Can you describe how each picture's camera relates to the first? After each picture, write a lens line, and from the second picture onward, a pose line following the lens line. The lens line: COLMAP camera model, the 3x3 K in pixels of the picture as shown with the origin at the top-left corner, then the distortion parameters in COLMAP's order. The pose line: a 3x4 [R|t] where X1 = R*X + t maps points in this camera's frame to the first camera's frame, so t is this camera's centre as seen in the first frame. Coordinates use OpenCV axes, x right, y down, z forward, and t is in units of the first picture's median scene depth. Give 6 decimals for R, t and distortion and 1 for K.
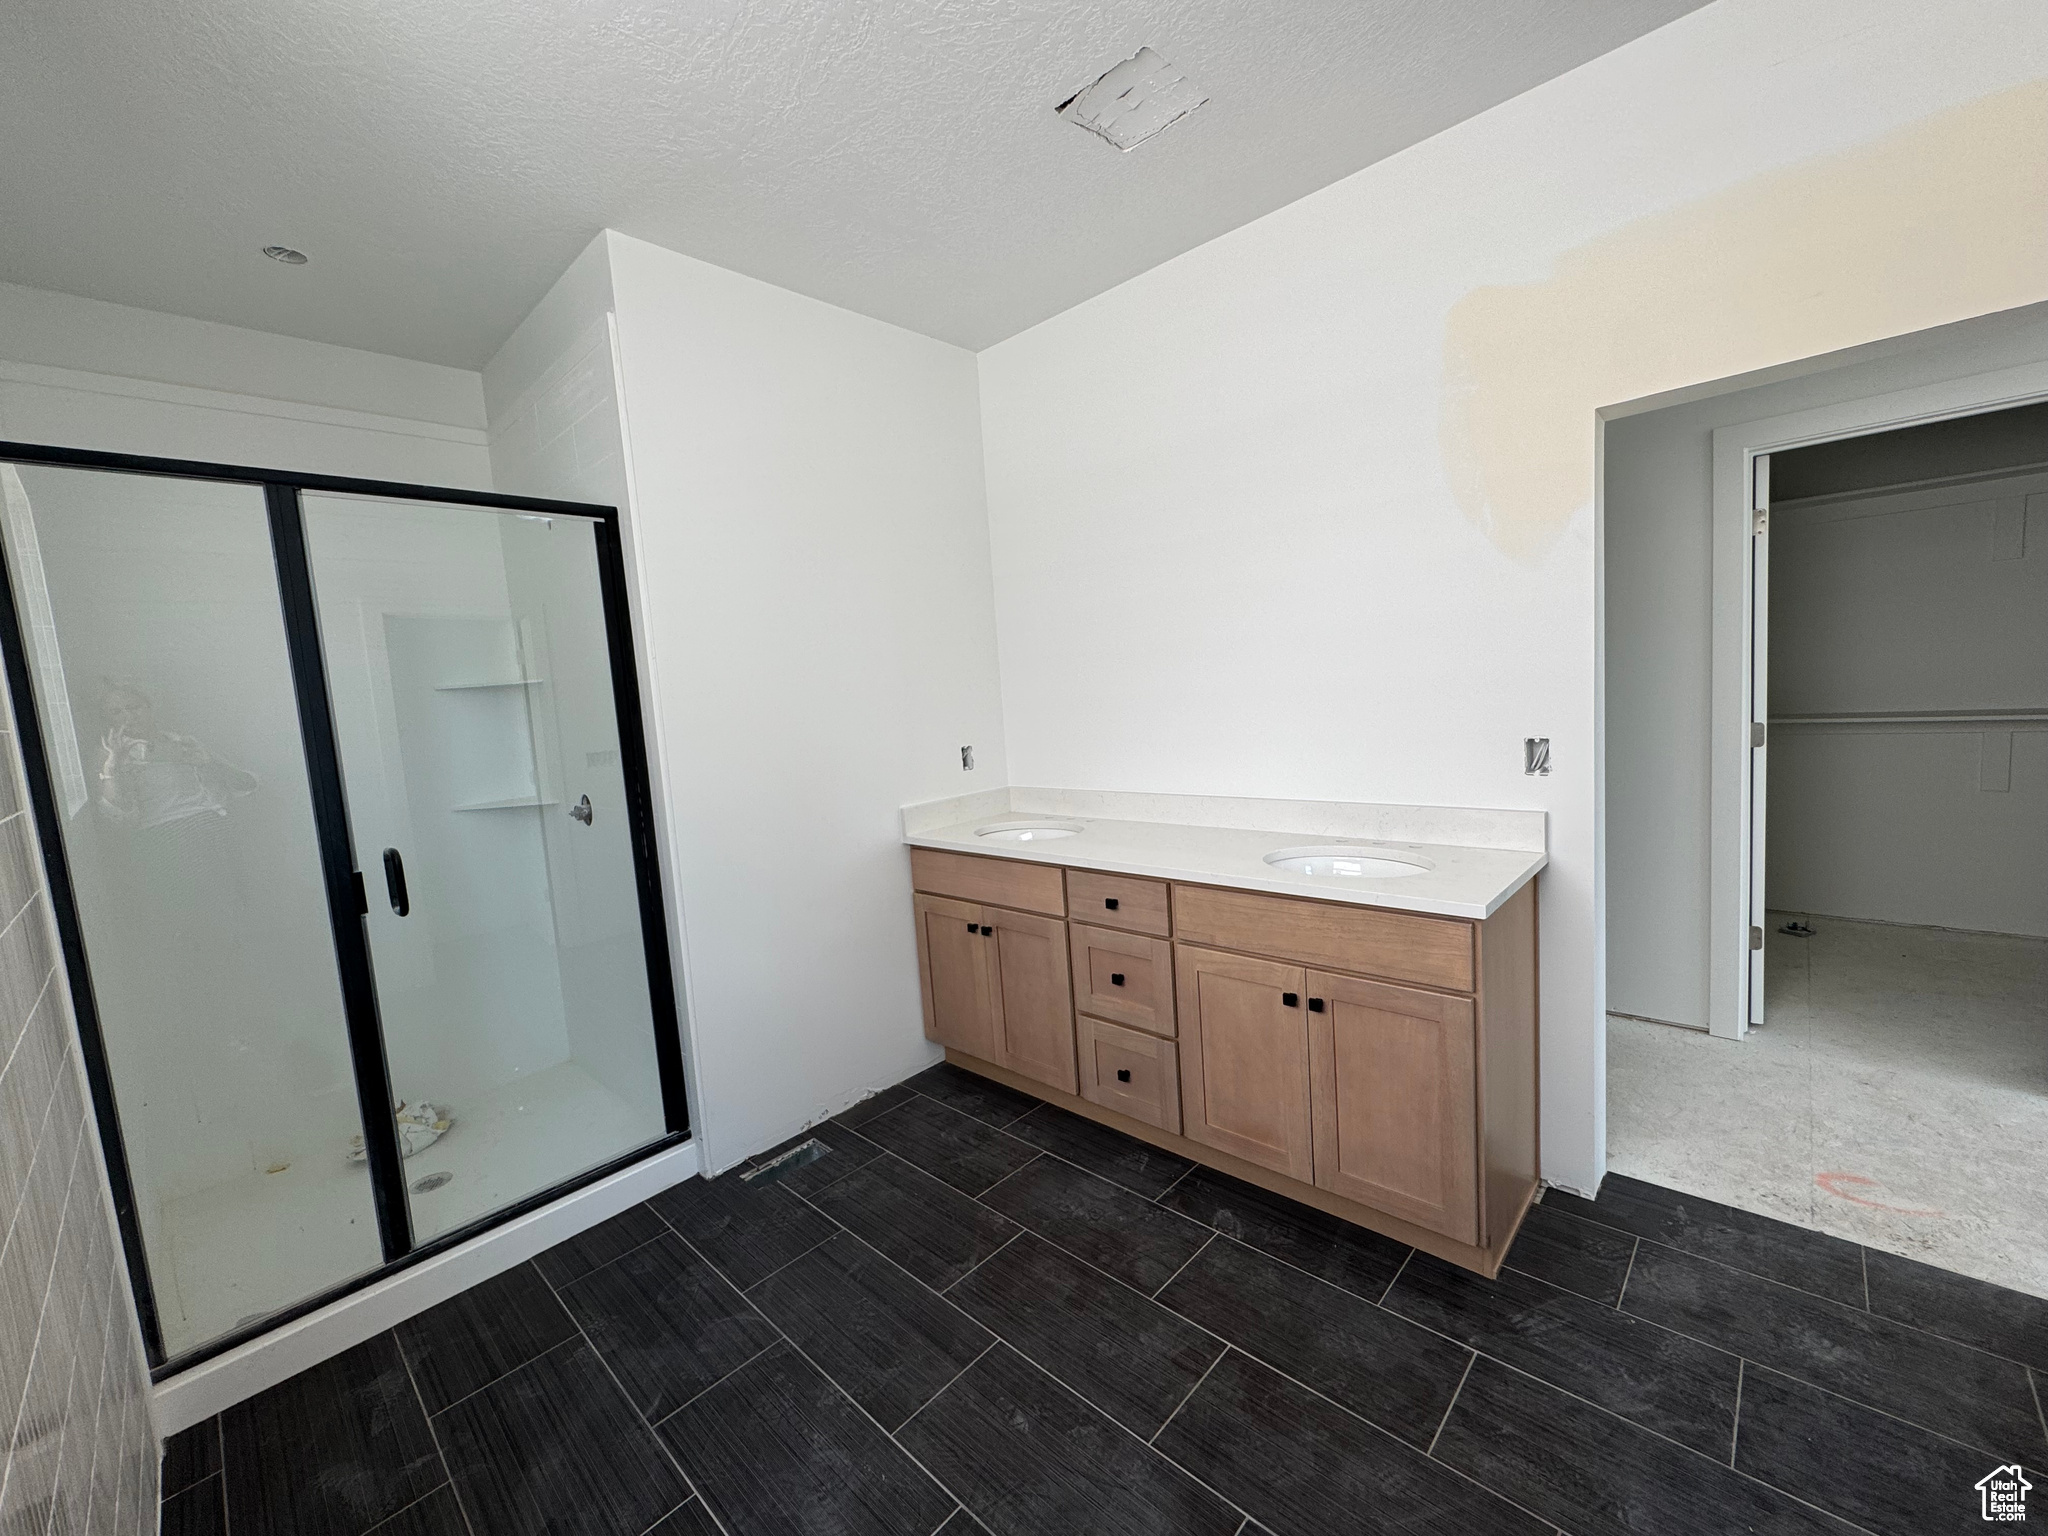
lens RADIAL K [[816.6, 0, 1029.3], [0, 816.6, 761.6], [0, 0, 1]] dist [-0.003151, 0.000543]
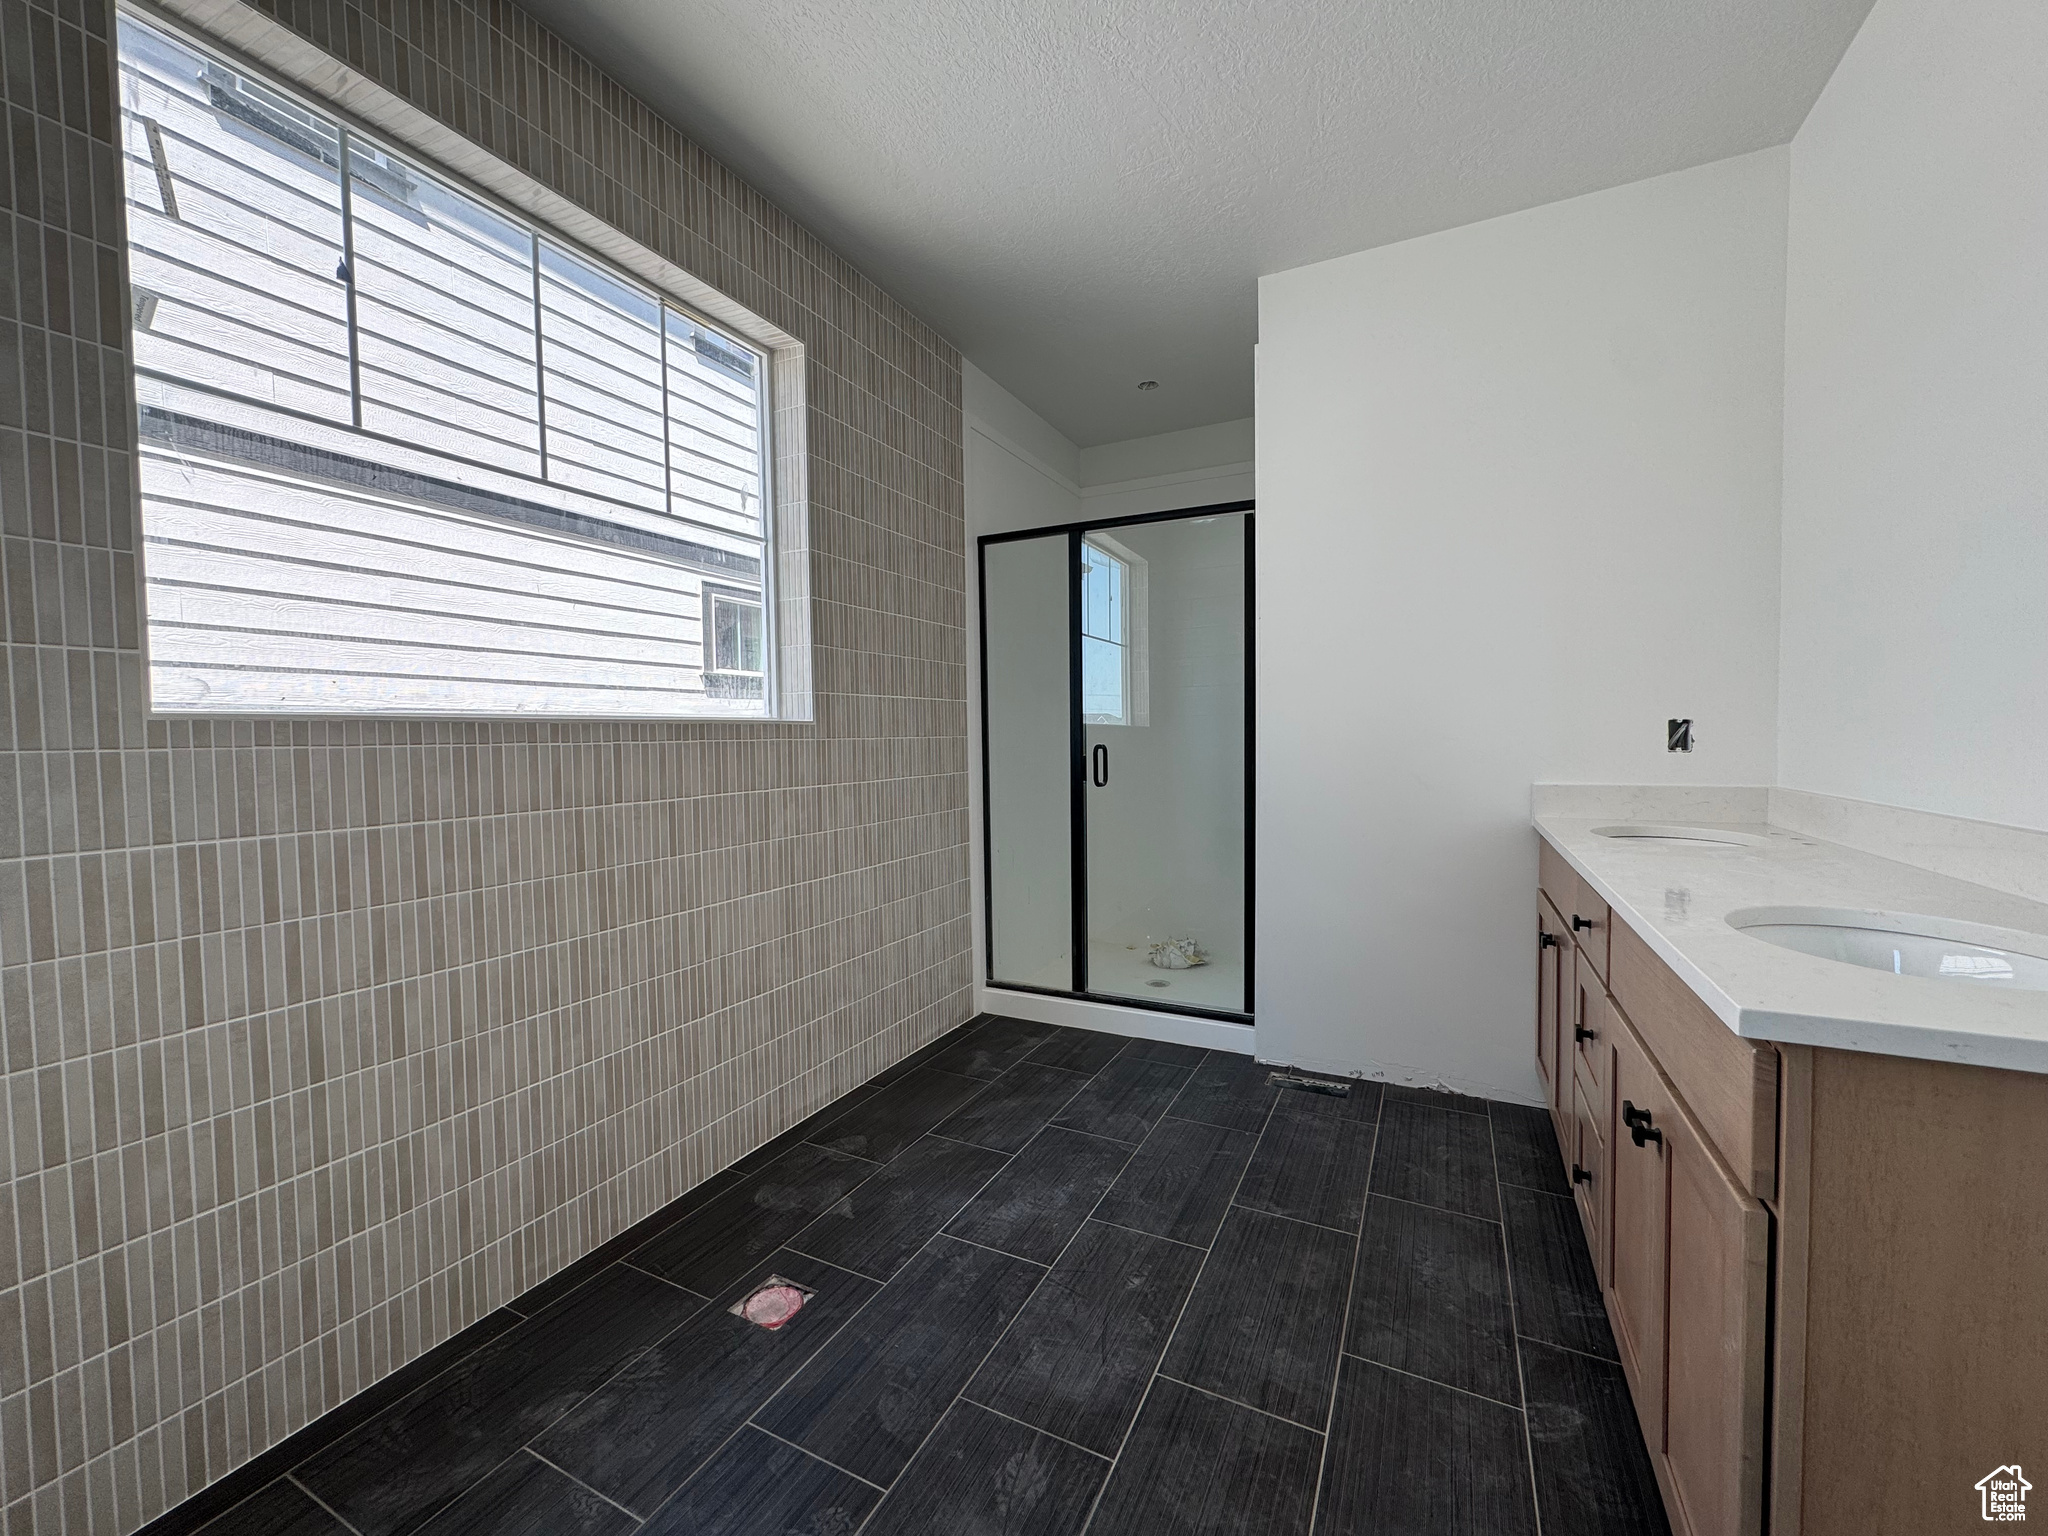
lens RADIAL K [[816.6, 0, 1027.4], [0, 816.6, 770.5], [0, 0, 1]] dist [-0.003151, 0.000543]
pose [[0.280590, 0.105296, -0.954035, 0.754526], [-0.097131, 0.991977, 0.080917, 0.040351], [0.954900, 0.069962, 0.288566, 0.403499]]
